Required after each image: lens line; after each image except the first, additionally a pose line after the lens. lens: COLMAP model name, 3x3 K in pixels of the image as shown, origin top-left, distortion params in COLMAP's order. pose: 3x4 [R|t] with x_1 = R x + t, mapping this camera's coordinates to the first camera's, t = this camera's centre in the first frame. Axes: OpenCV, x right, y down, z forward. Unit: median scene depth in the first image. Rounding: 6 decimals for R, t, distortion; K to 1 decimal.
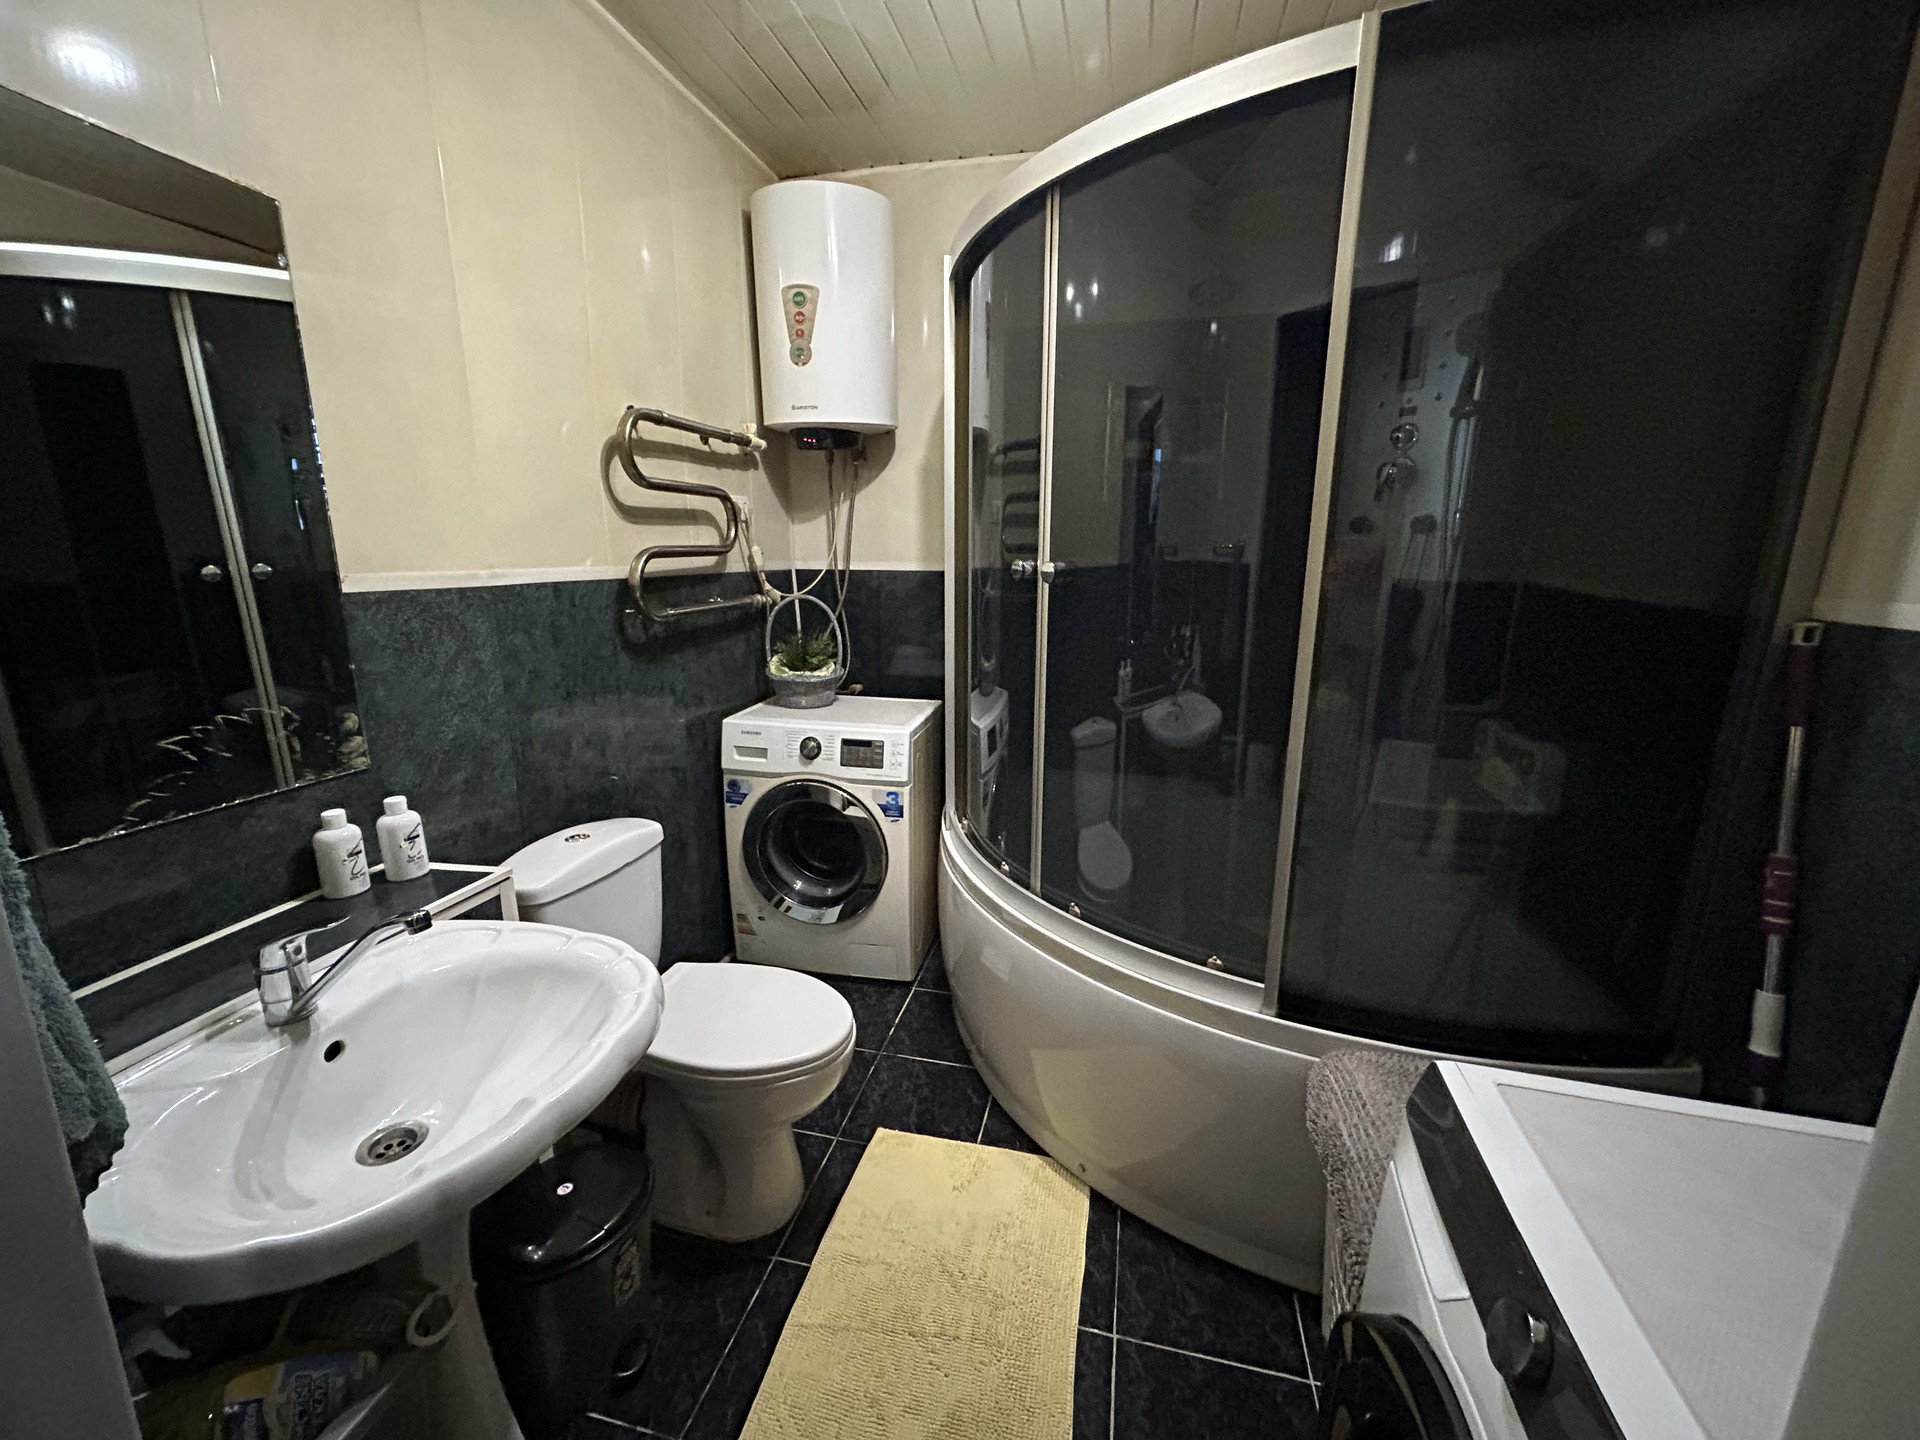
lens RADIAL K [[781.4, 0, 957.6], [0, 781.4, 719.8], [0, 0, 1]] dist [0.000303, -0.000001]
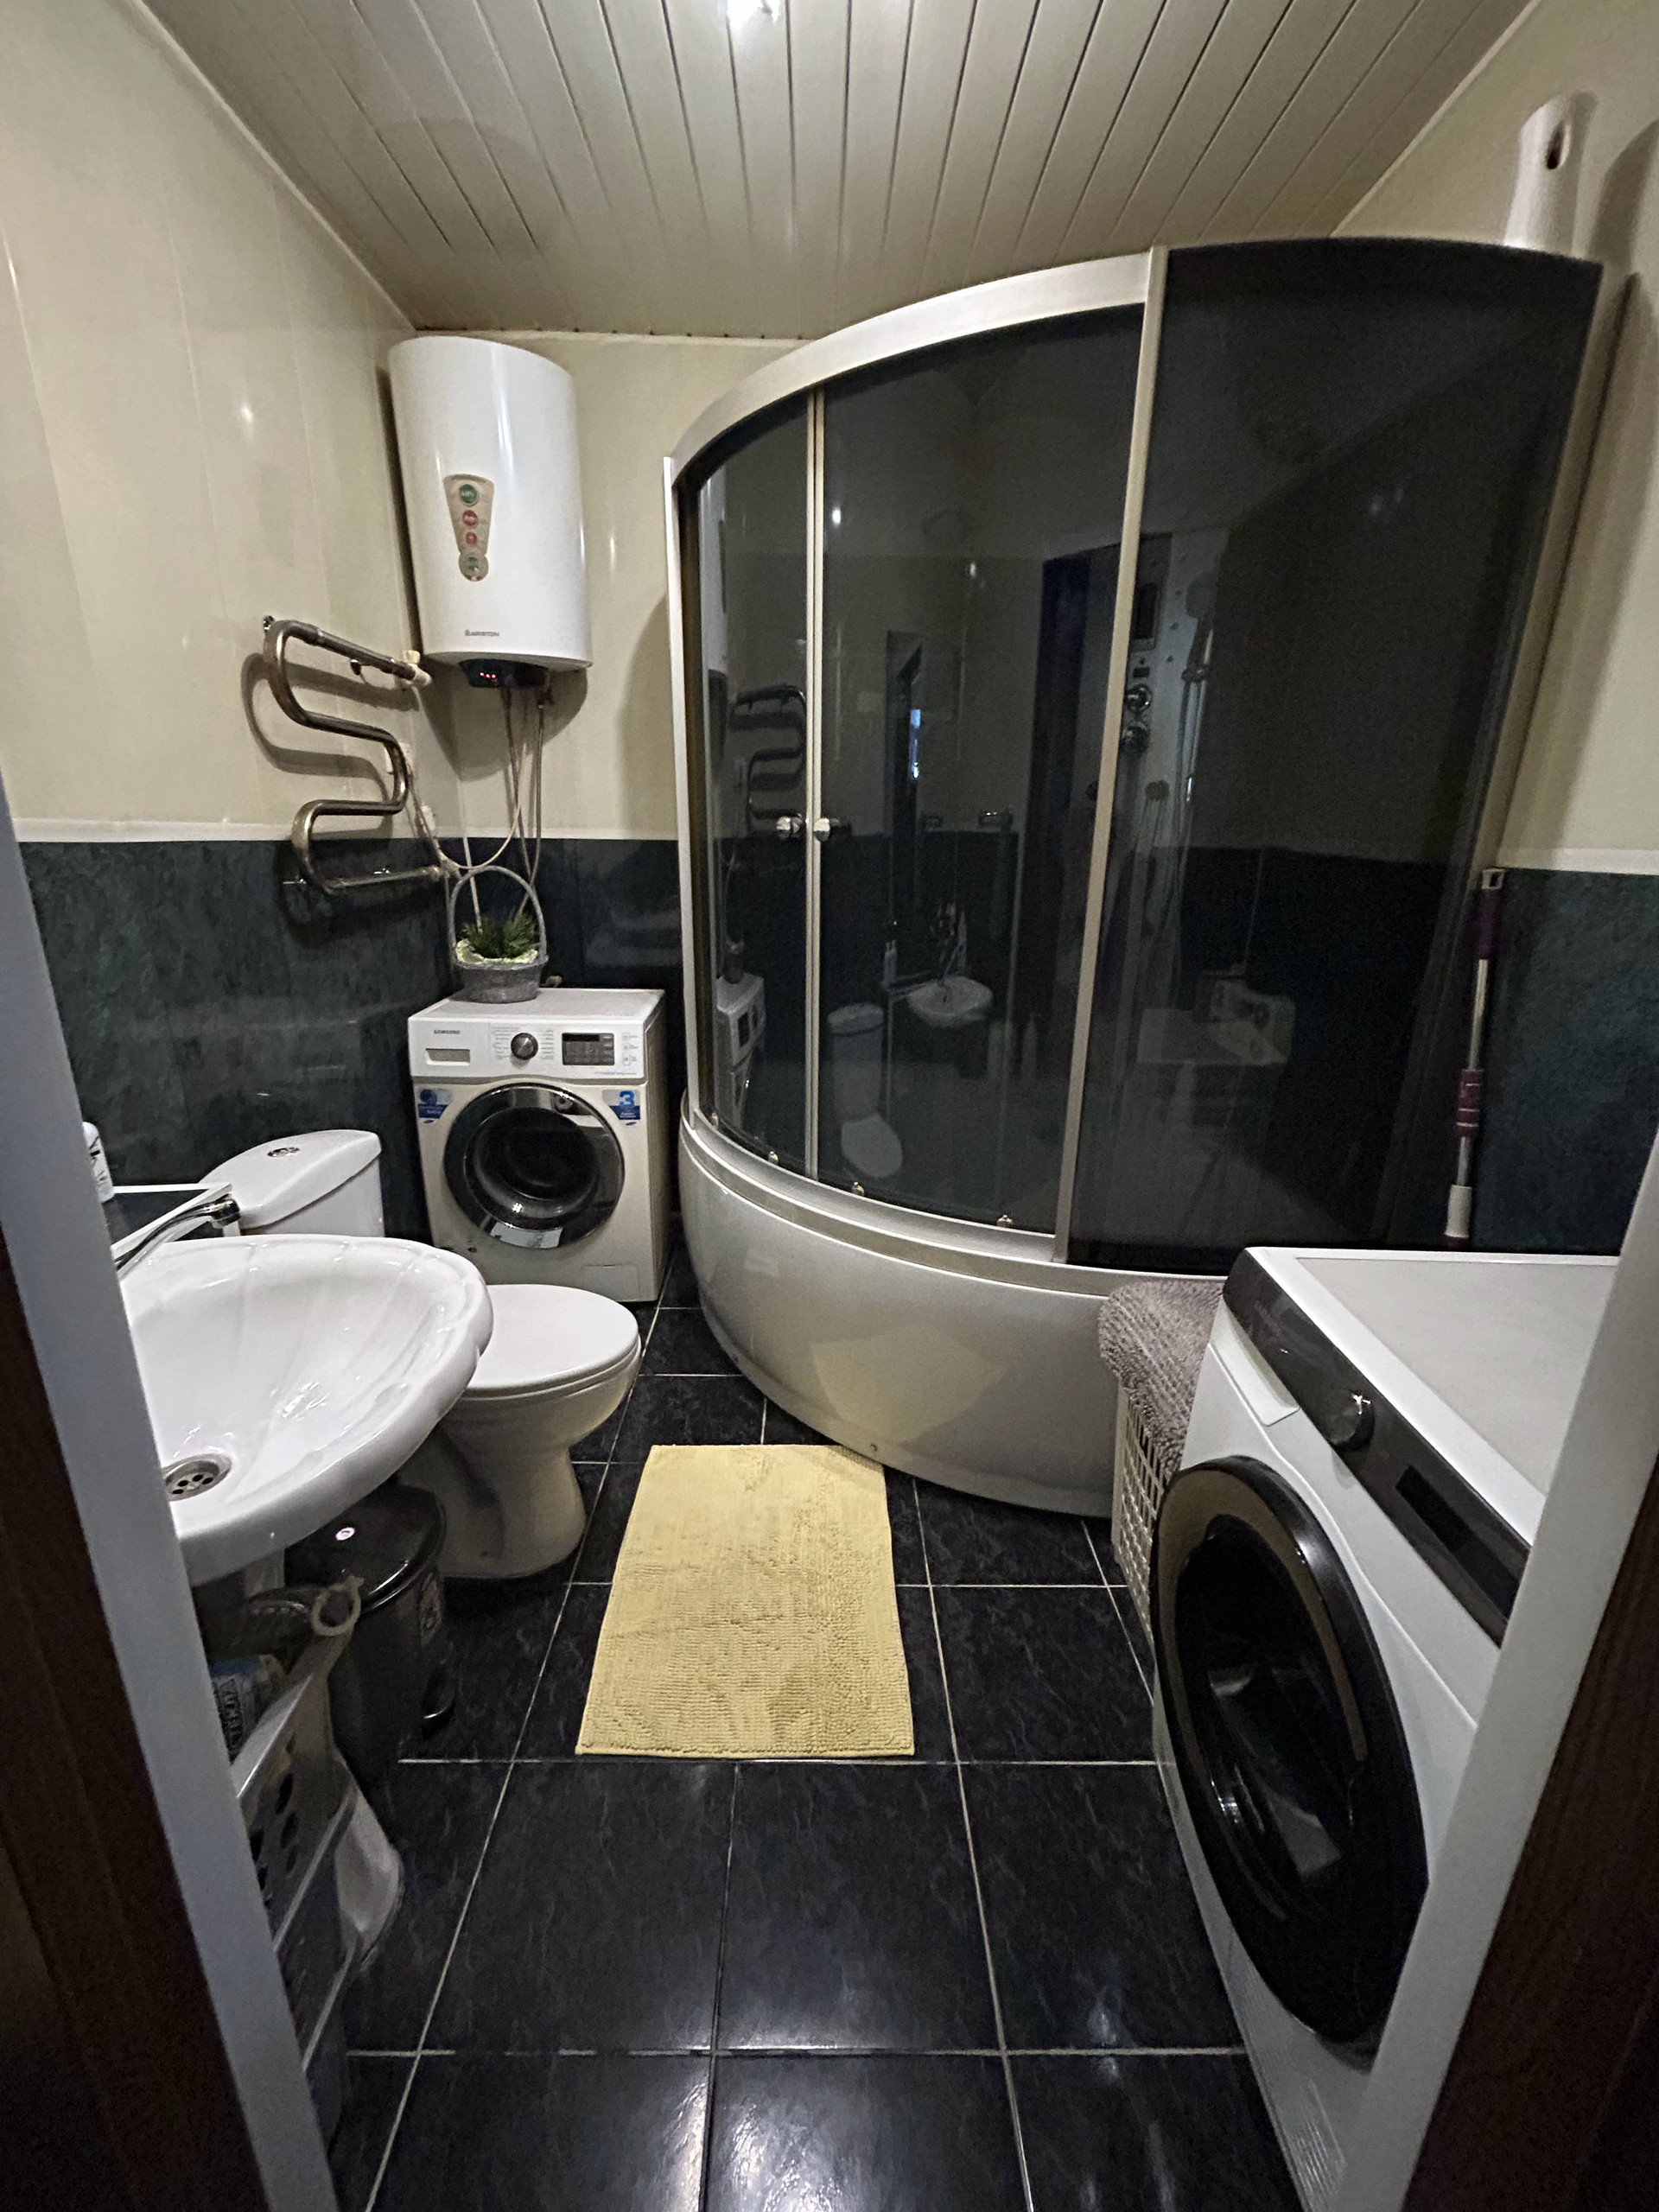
lens RADIAL K [[900.2, 0, 830.3], [0, 900.2, 1105.5], [0, 0, 1]] dist [0.000303, -0.000001]
pose [[0.970143, -0.063724, 0.234013, -0.136526], [0.044749, 0.995331, 0.085526, 0.043965], [-0.238371, -0.072501, 0.968464, -0.060165]]
